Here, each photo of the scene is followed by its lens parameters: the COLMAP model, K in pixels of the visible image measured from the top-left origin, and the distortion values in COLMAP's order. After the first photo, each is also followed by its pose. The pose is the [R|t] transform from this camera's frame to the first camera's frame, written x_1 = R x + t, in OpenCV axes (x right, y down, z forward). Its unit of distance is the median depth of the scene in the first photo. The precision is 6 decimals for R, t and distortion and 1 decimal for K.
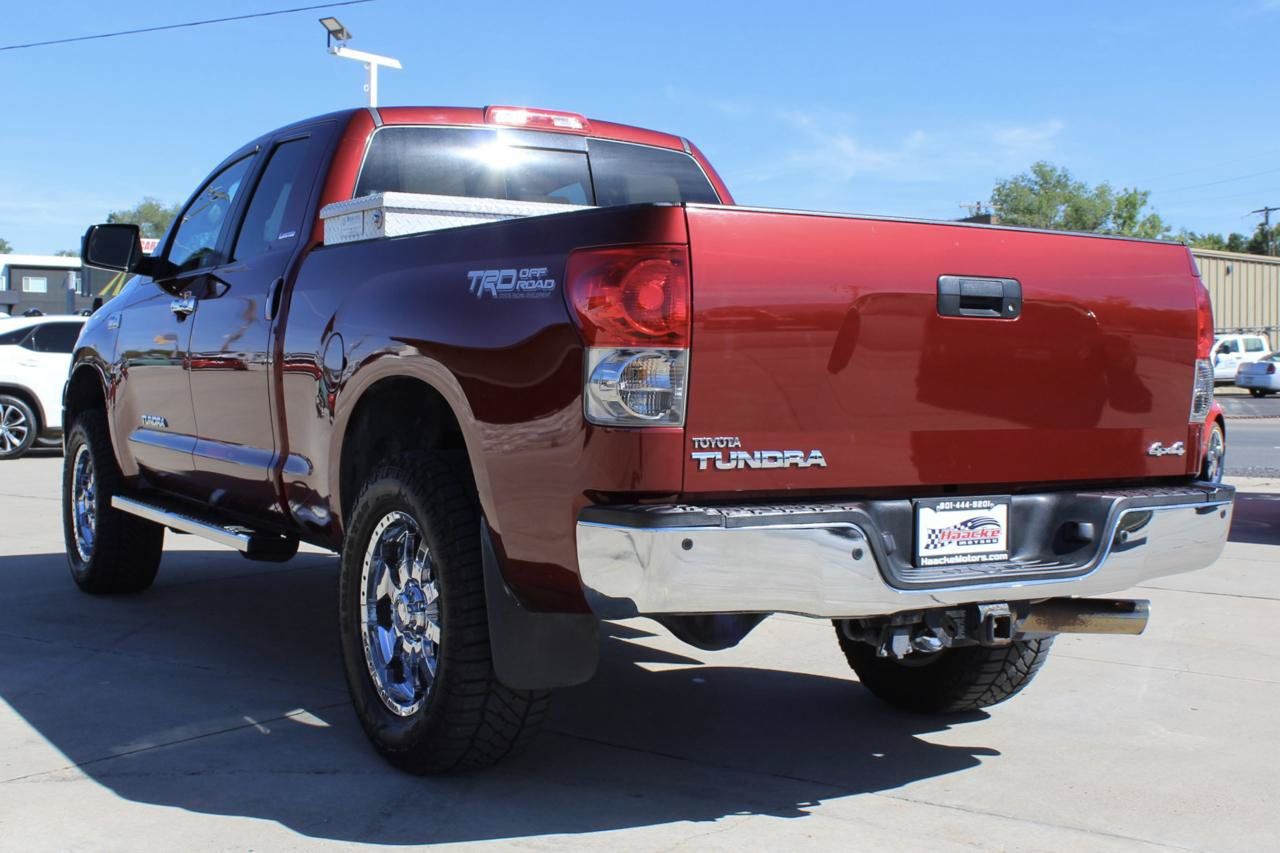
lens RADIAL K [[1667.5, 0, 640.0], [0, 1667.5, 426.5], [0, 0, 1]] dist [-0.136730, 0.059137]
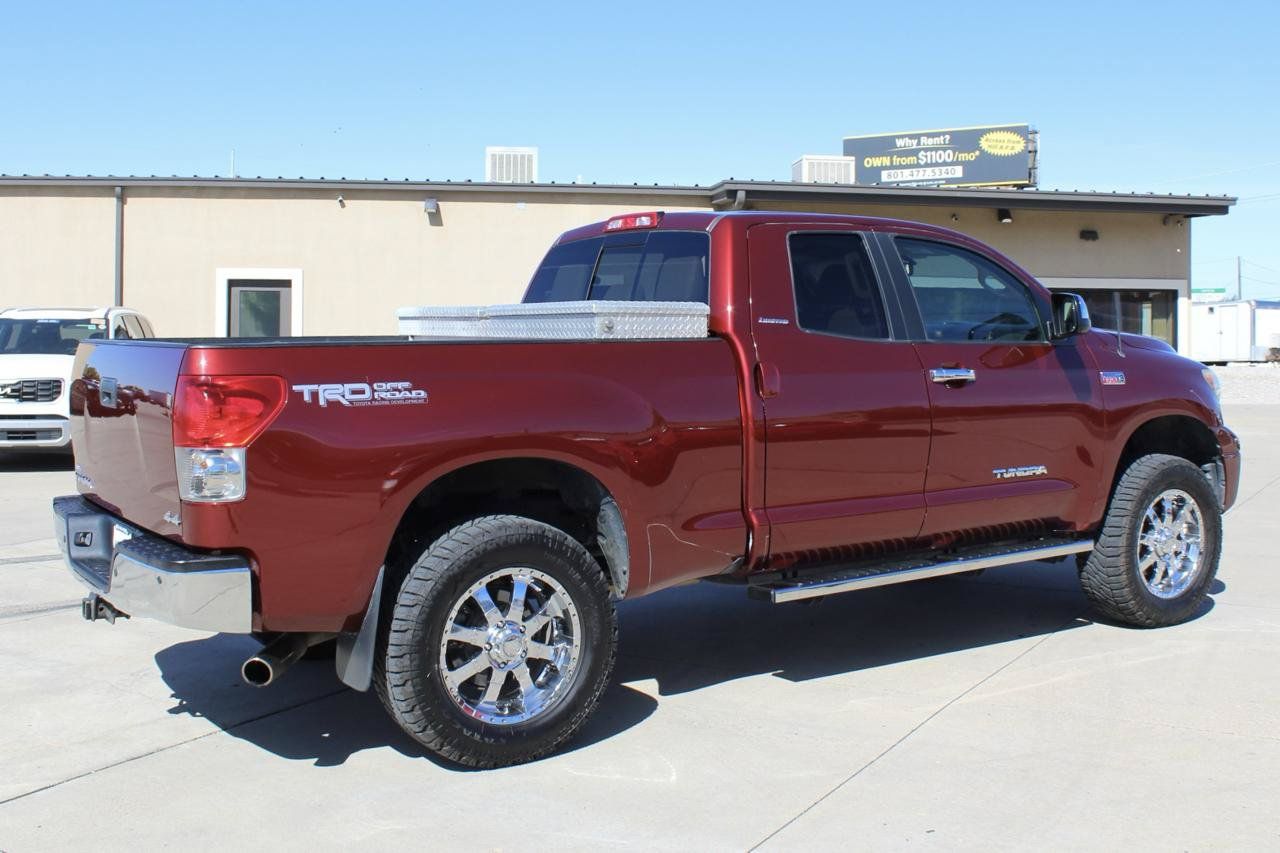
lens RADIAL K [[1439.6, 0, 650.0], [0, 1439.6, 409.7], [0, 0, 1]] dist [-0.123755, 0.059677]
pose [[0.028574, 0.048420, -0.998418, 1.447610], [-0.039258, 0.998110, 0.047281, -0.136724], [0.998820, 0.037845, 0.030421, 1.397090]]
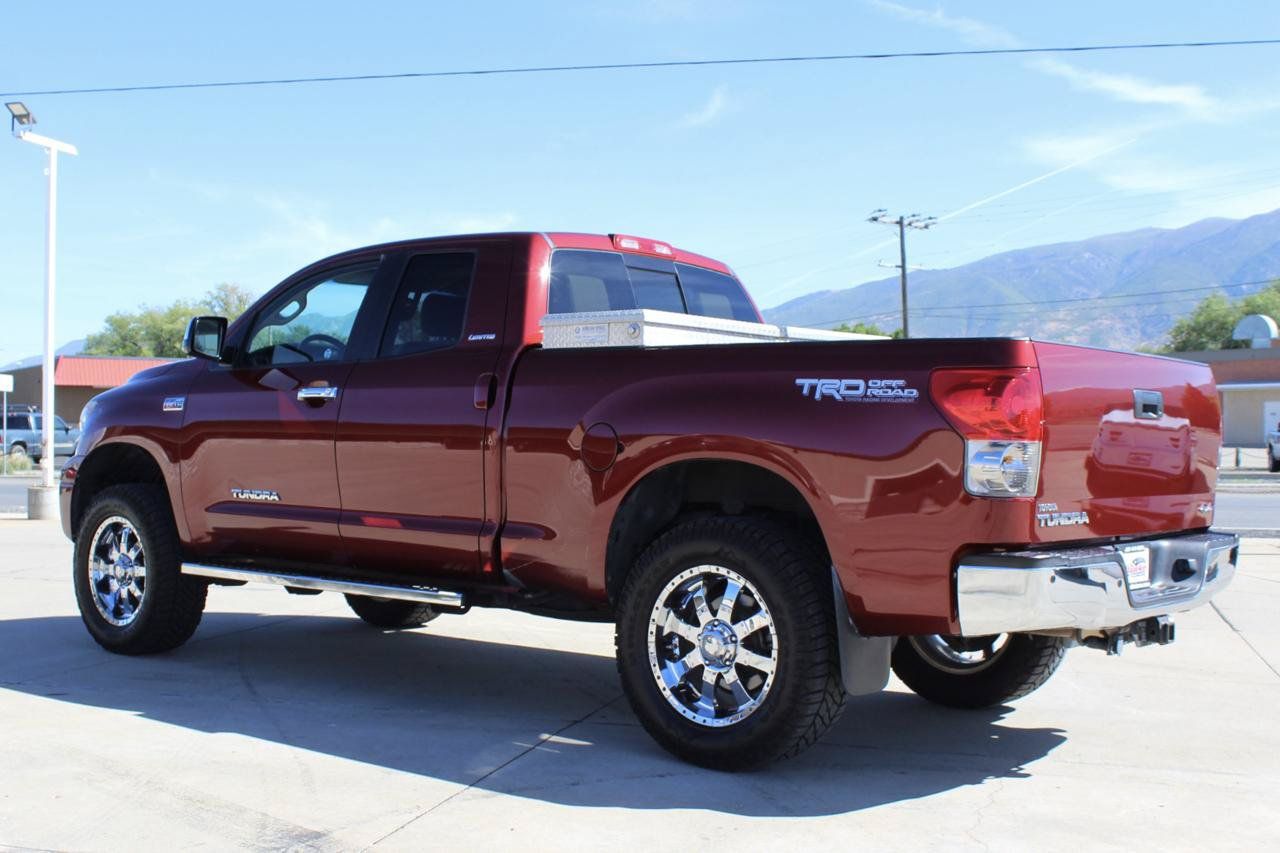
lens RADIAL K [[1546.9, 0, 642.8], [0, 1546.9, 461.3], [0, 0, 1]] dist [-0.132429, 0.040856]
pose [[0.944163, -0.002211, 0.329471, -0.623286], [0.008580, 0.999803, -0.017879, -0.008305], [-0.329366, 0.019707, 0.943997, -0.104632]]
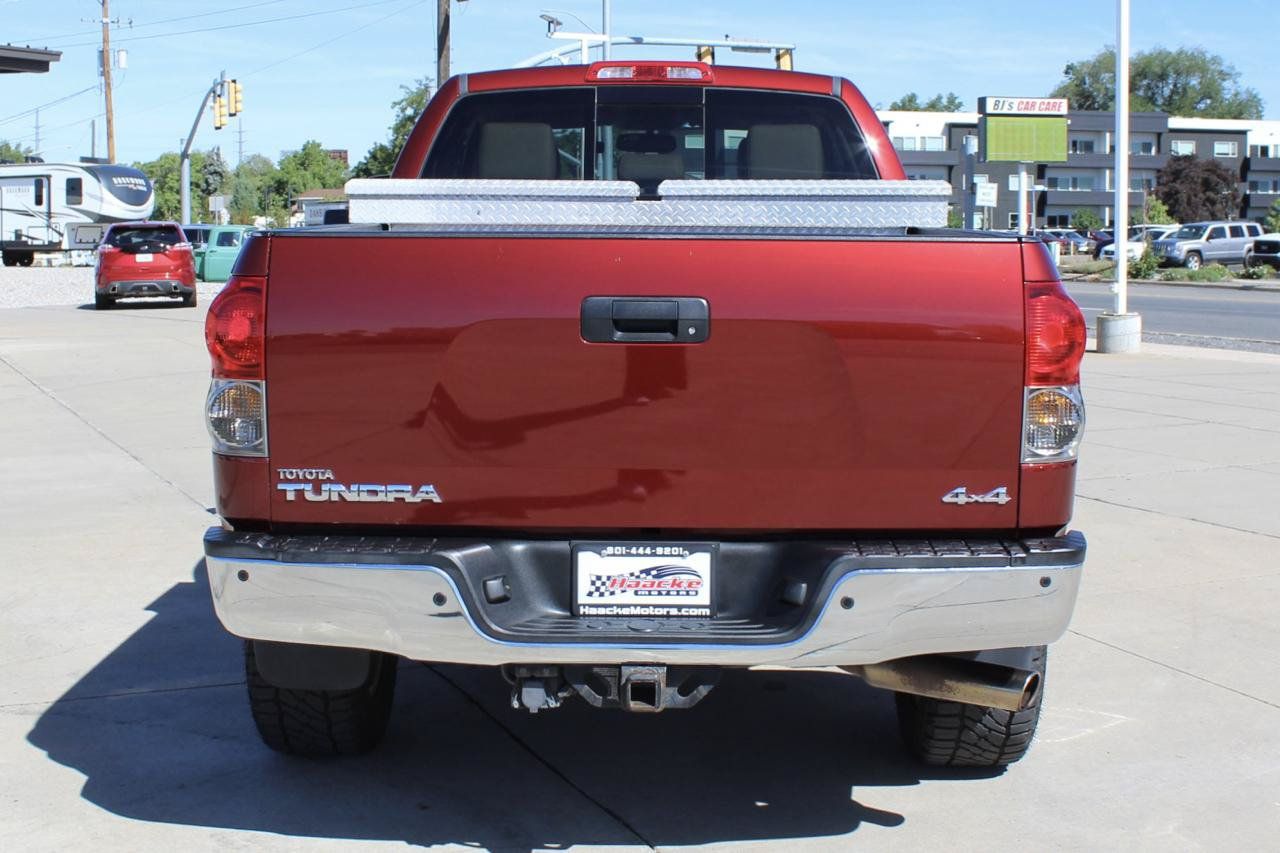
lens RADIAL K [[1826.9, 0, 648.5], [0, 1826.9, 402.7], [0, 0, 1]] dist [-0.146154, 0.073336]
pose [[0.850659, 0.047178, -0.523597, 0.688453], [-0.015139, 0.997750, 0.065306, -0.093569], [0.525500, -0.047626, 0.849459, 0.167788]]
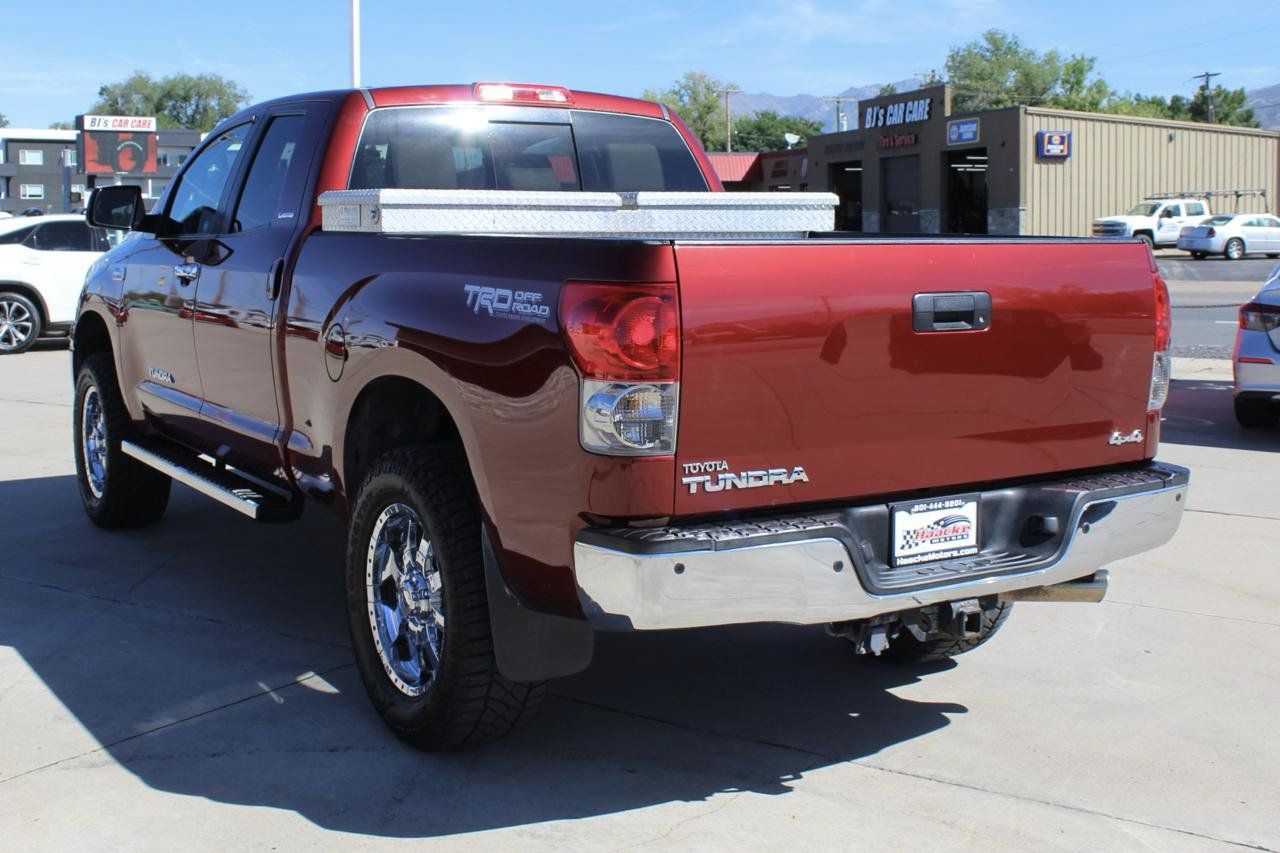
lens RADIAL K [[1582.7, 0, 634.4], [0, 1582.7, 369.8], [0, 0, 1]] dist [-0.129781, 0.038873]
pose [[0.999837, -0.011664, 0.013755, -0.010875], [0.010864, 0.998321, 0.056894, -0.096282], [-0.014395, -0.056735, 0.998285, 0.001717]]
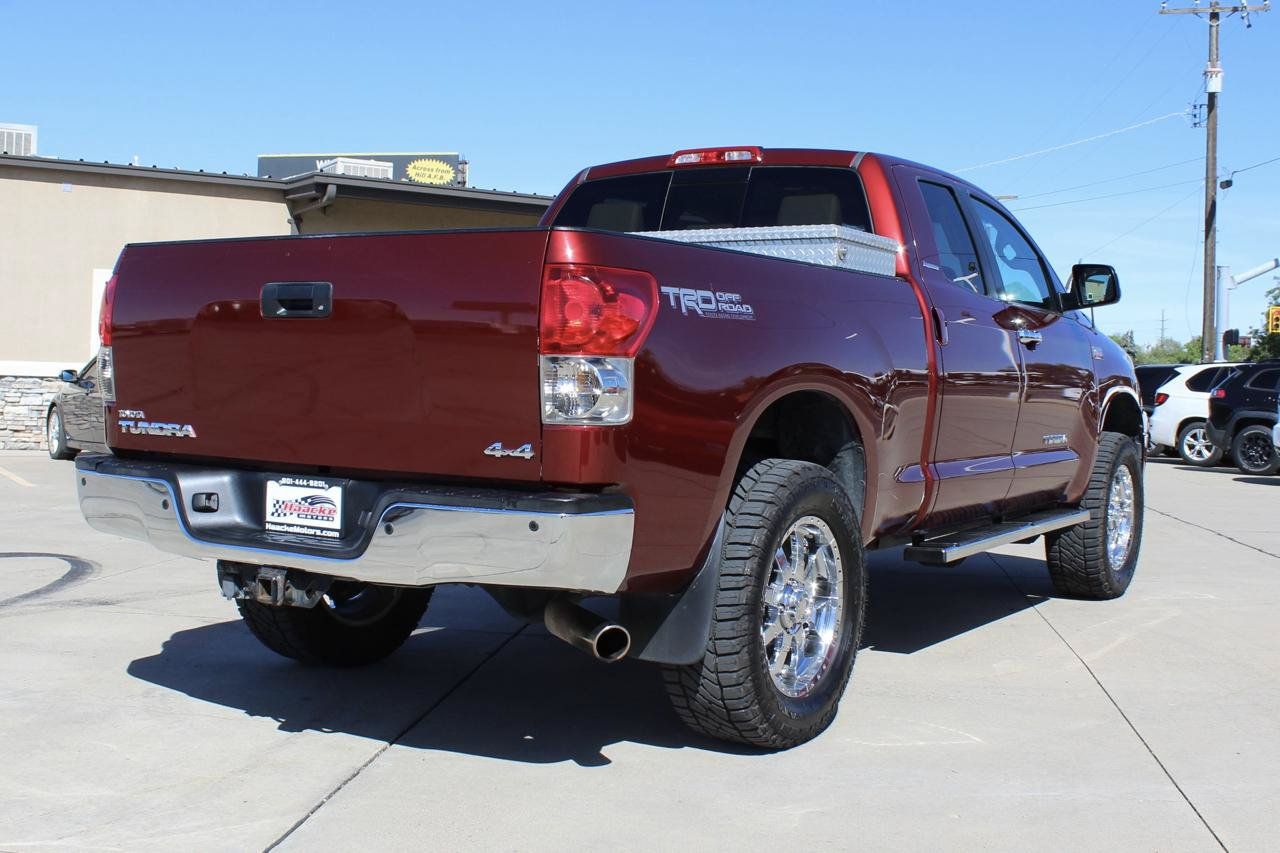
lens RADIAL K [[1526.8, 0, 671.5], [0, 1526.8, 454.6], [0, 0, 1]] dist [-0.132134, 0.071887]
pose [[0.450373, 0.046142, -0.891647, 1.201647], [-0.056492, 0.998135, 0.023119, -0.009875], [0.891051, 0.039959, 0.452140, 0.734830]]
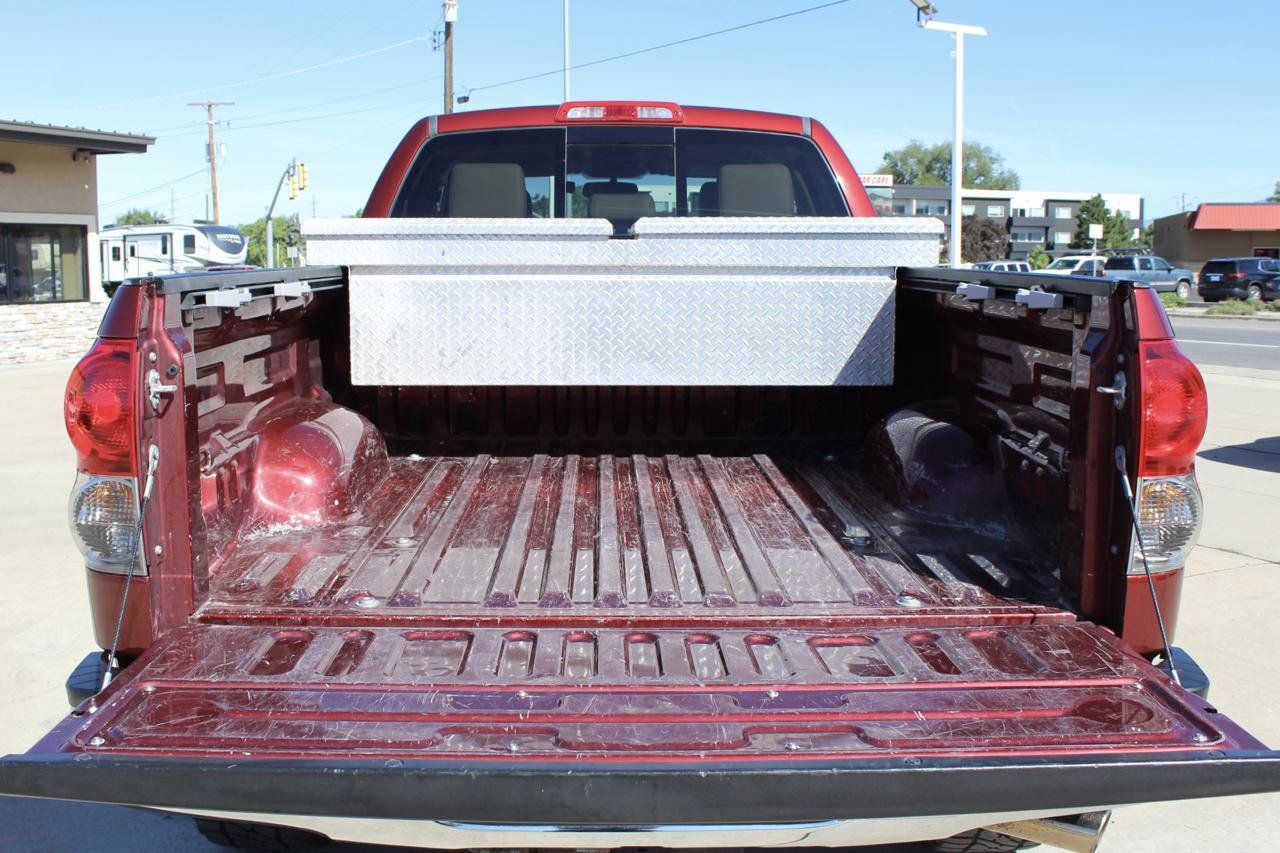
lens RADIAL K [[1242.6, 0, 608.5], [0, 1242.6, 429.6], [0, 0, 1]] dist [-0.131454, 0.010897]
pose [[0.855932, 0.059691, -0.513631, 0.428993], [-0.009561, 0.994972, 0.099697, -0.107947], [0.517000, -0.080422, 0.852199, 0.551428]]
